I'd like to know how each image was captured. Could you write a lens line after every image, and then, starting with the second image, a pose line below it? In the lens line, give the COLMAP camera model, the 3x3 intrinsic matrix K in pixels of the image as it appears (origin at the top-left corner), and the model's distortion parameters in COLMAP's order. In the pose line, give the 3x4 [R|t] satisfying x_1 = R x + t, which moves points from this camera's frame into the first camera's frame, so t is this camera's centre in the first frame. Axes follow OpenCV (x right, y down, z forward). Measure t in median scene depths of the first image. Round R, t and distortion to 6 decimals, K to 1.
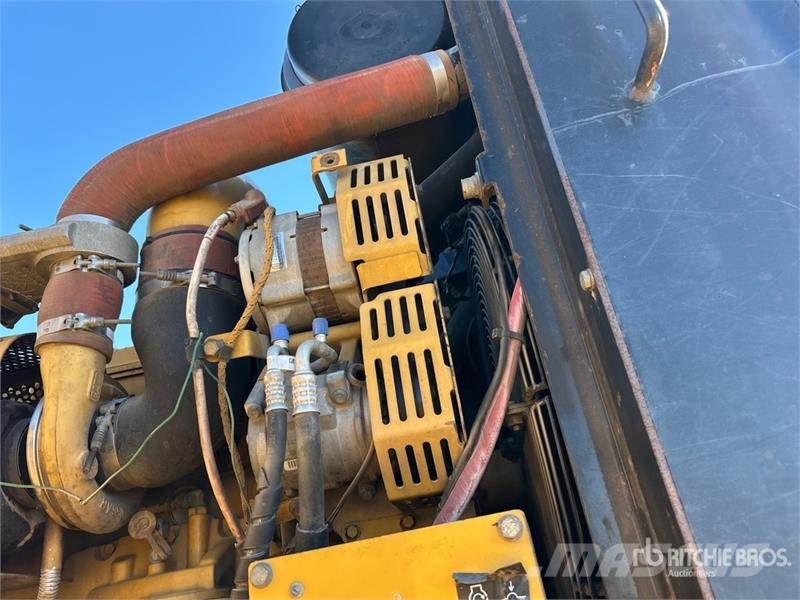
lens RADIAL K [[607.2, 0, 393.6], [0, 607.2, 300.3], [0, 0, 1]] dist [0.060941, -0.076840]
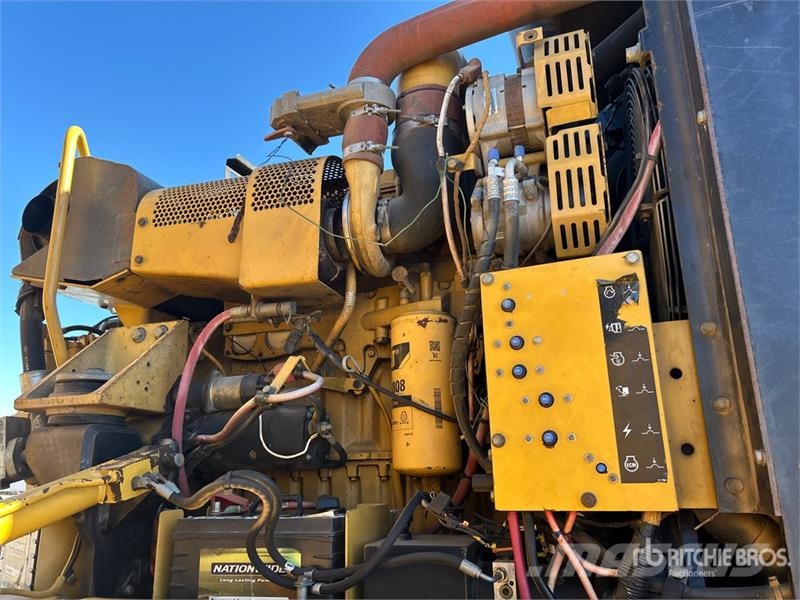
lens RADIAL K [[607.2, 0, 393.6], [0, 607.2, 300.3], [0, 0, 1]] dist [0.060941, -0.076840]
pose [[0.974109, 0.074392, -0.213489, -0.071946], [-0.028503, 0.977188, 0.210455, 0.095522], [0.224275, -0.198921, 0.954008, -0.646621]]
